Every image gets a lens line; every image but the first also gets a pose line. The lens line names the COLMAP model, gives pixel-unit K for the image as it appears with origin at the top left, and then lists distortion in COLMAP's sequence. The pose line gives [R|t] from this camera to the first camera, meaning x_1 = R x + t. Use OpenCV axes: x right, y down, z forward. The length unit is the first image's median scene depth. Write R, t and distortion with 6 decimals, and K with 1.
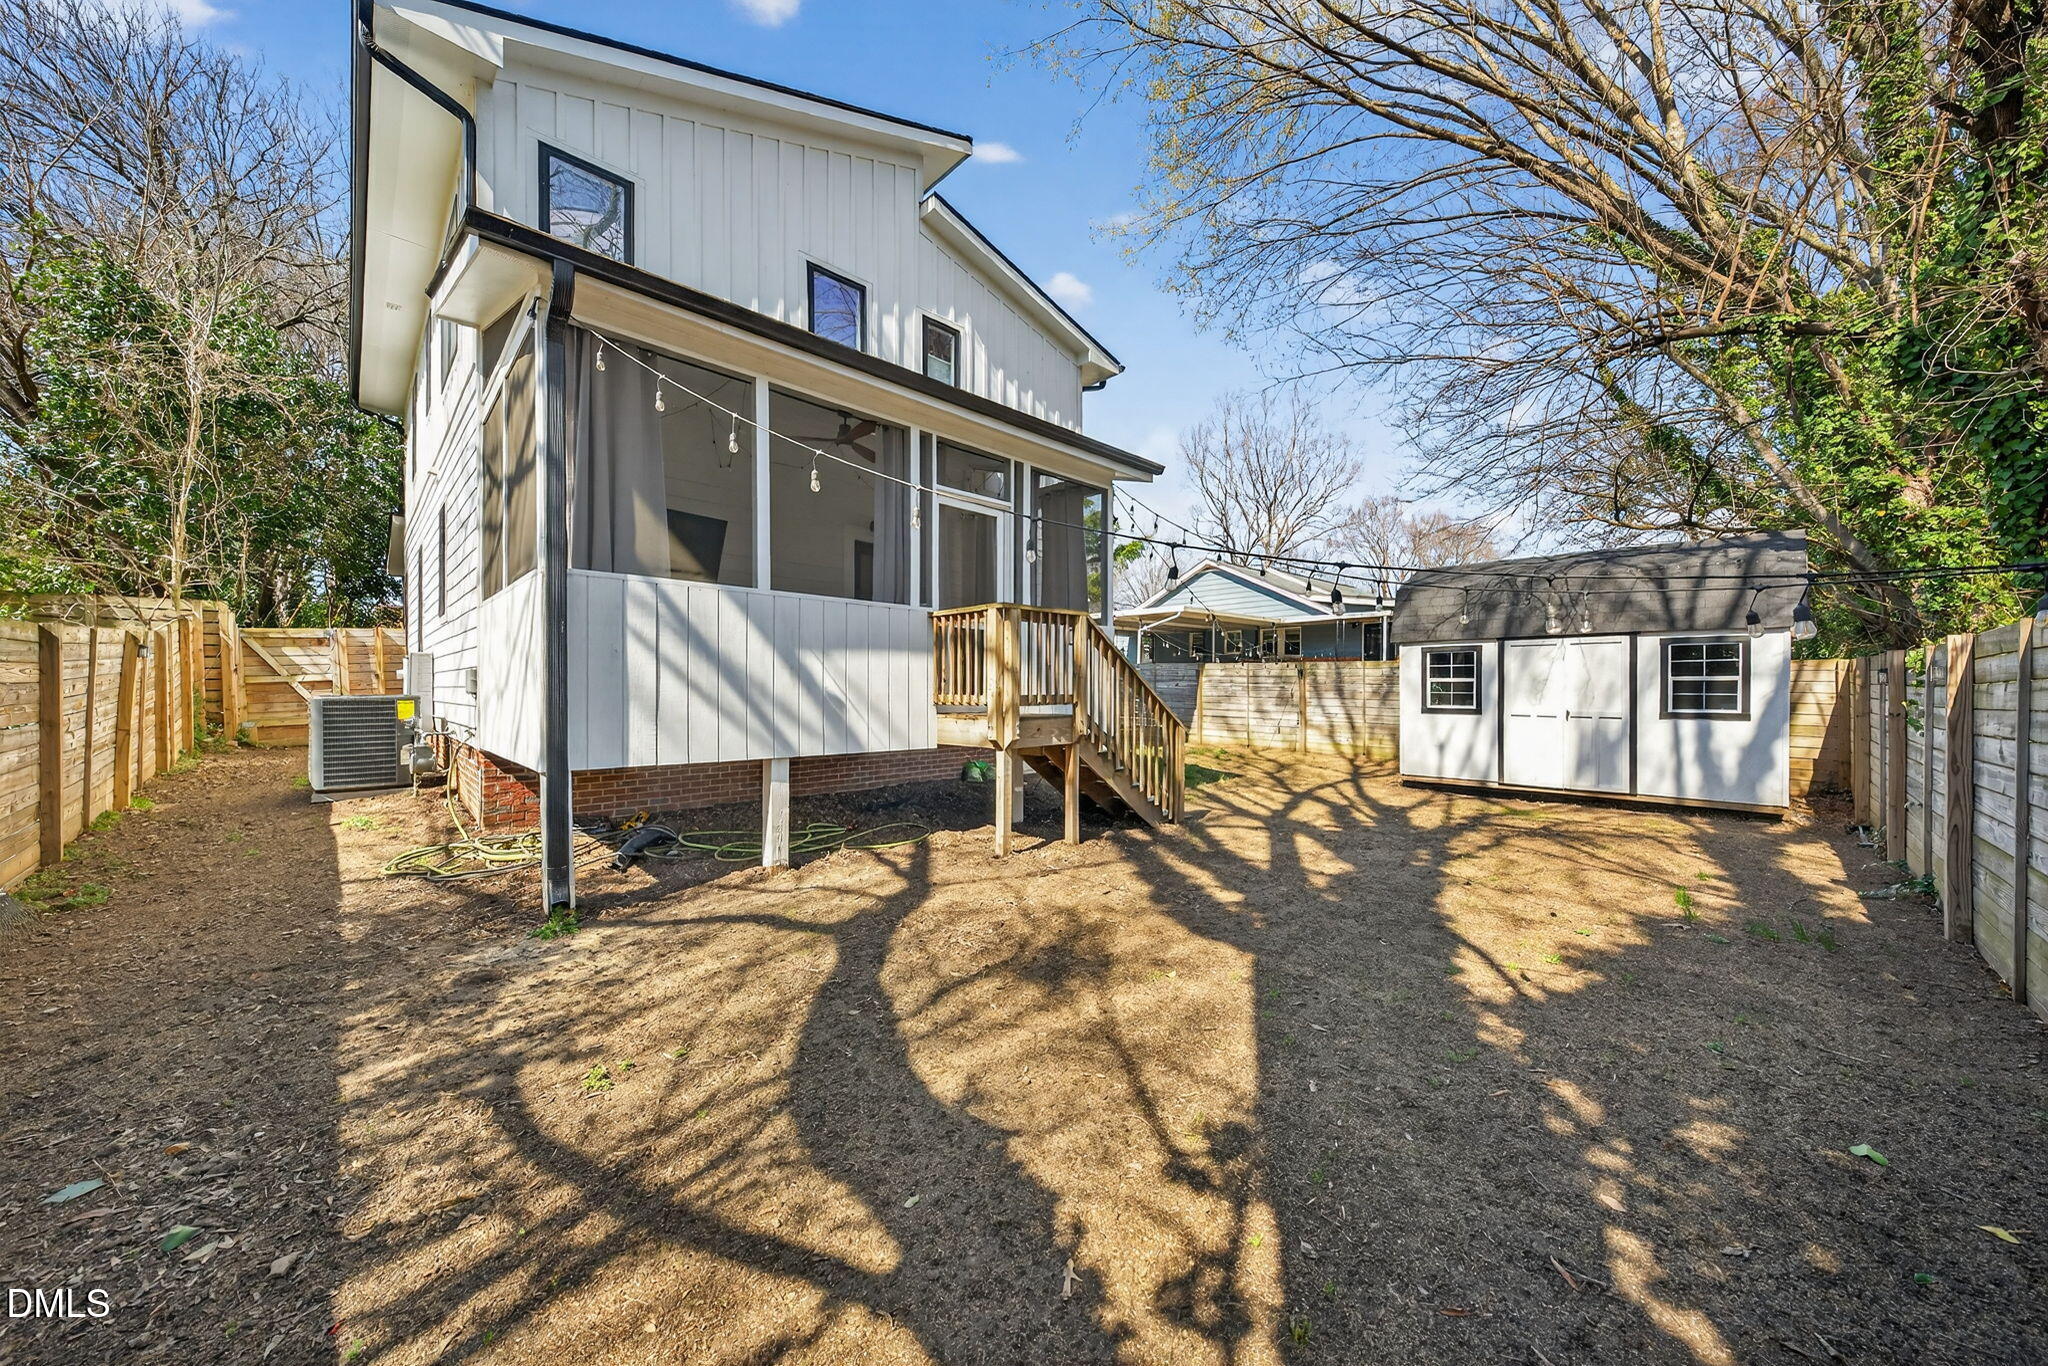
lens RADIAL K [[703.2, 0, 1019.9], [0, 703.2, 686.2], [0, 0, 1]] dist [0.001744, -0.000018]
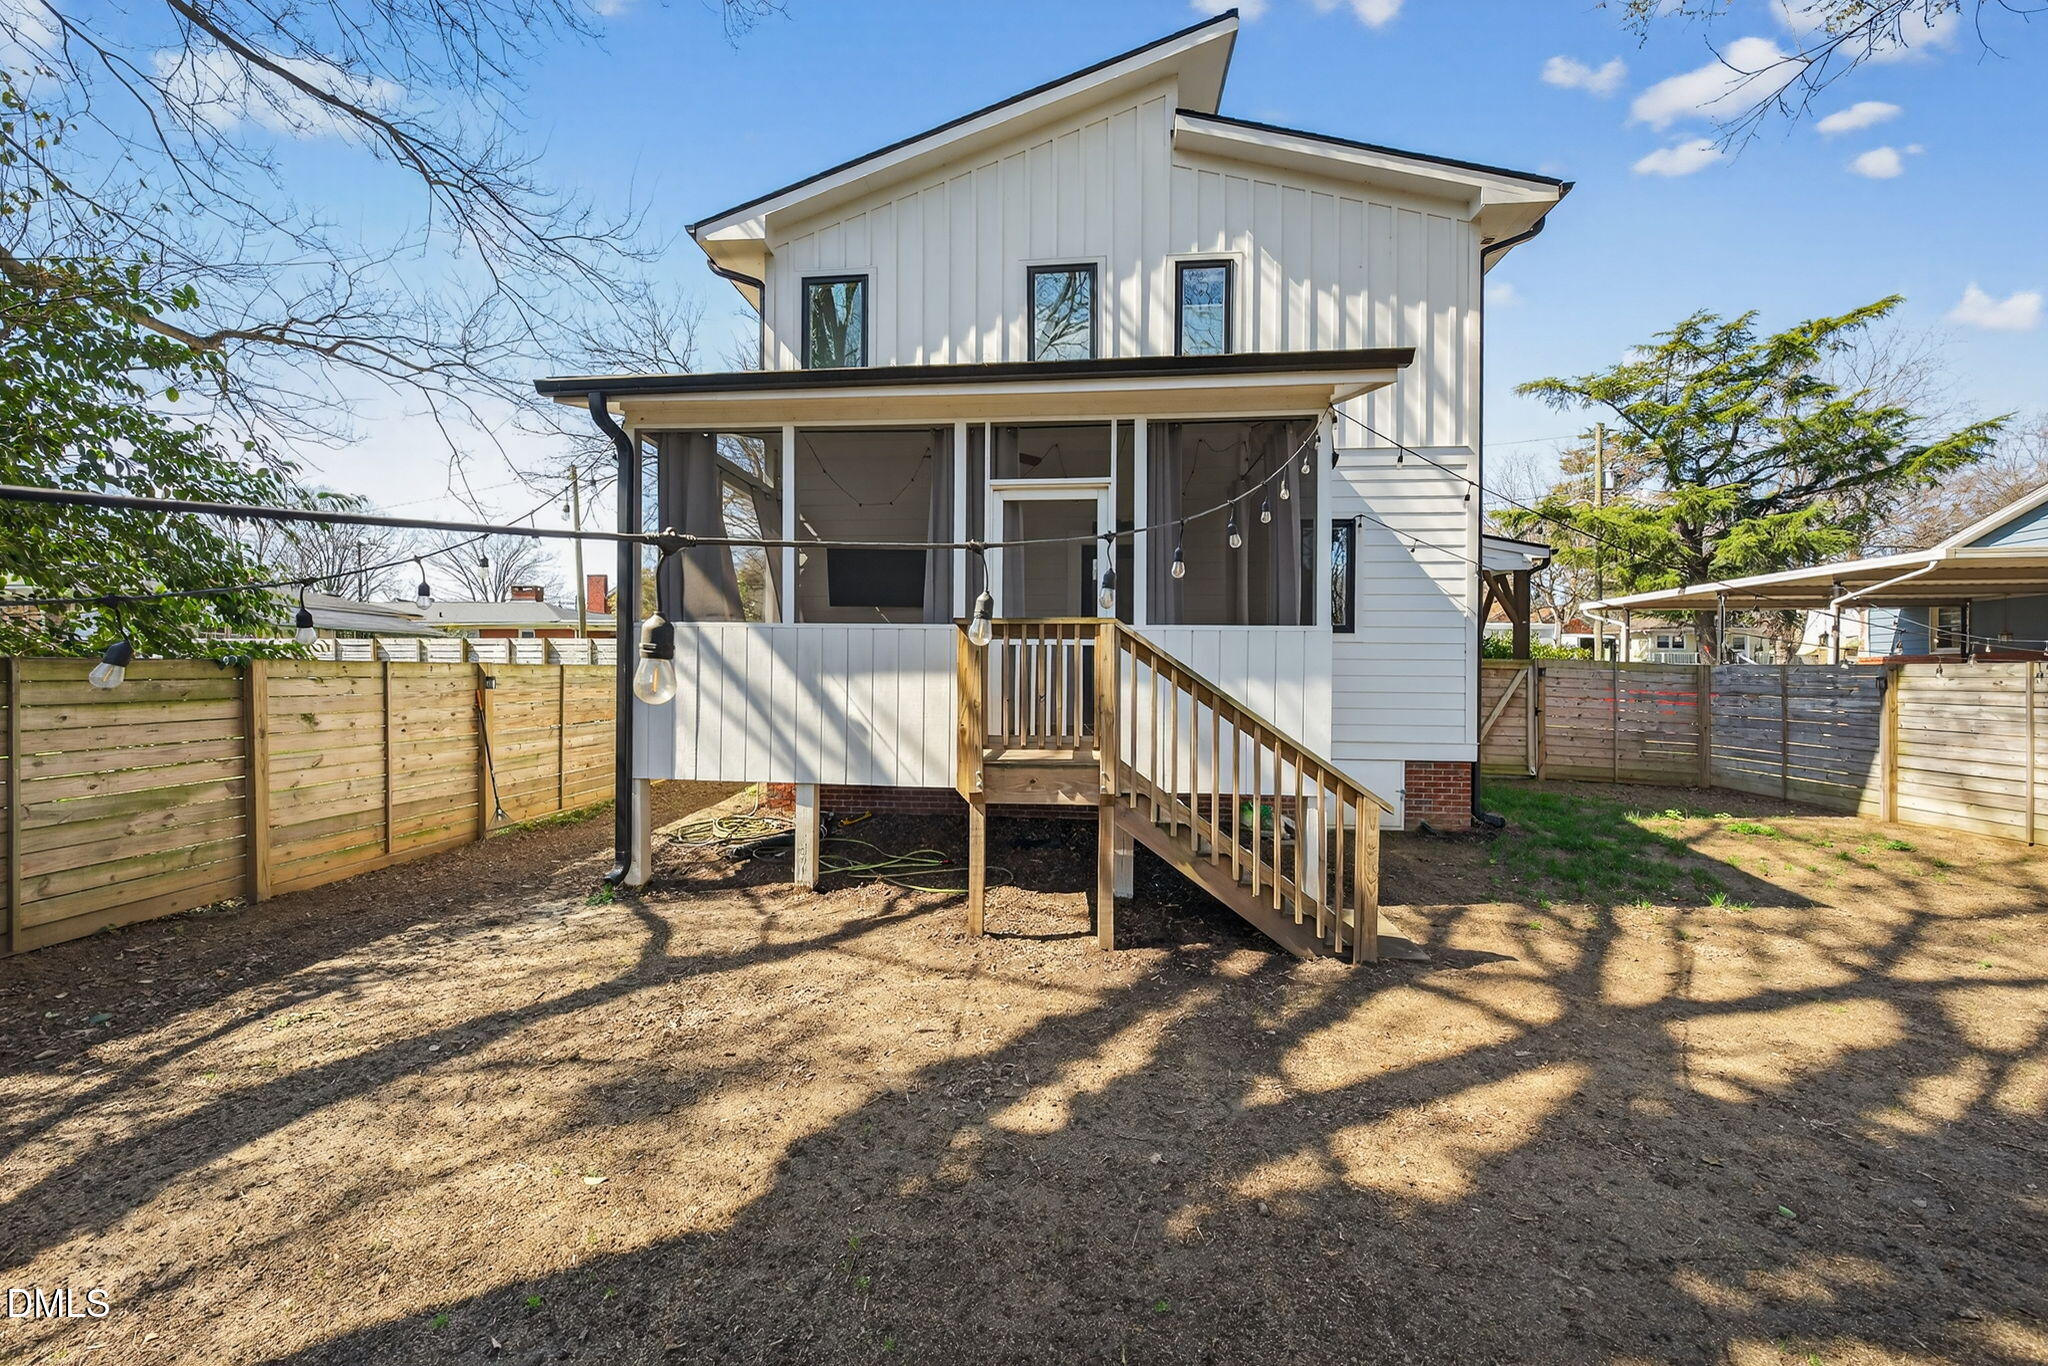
lens RADIAL K [[703.2, 0, 1022.7], [0, 703.2, 675.4], [0, 0, 1]] dist [0.001744, -0.000018]
pose [[0.659288, -0.002008, -0.751888, 0.699625], [-0.005113, 0.999961, -0.007154, -0.053946], [0.751873, 0.008561, 0.659252, 0.595181]]
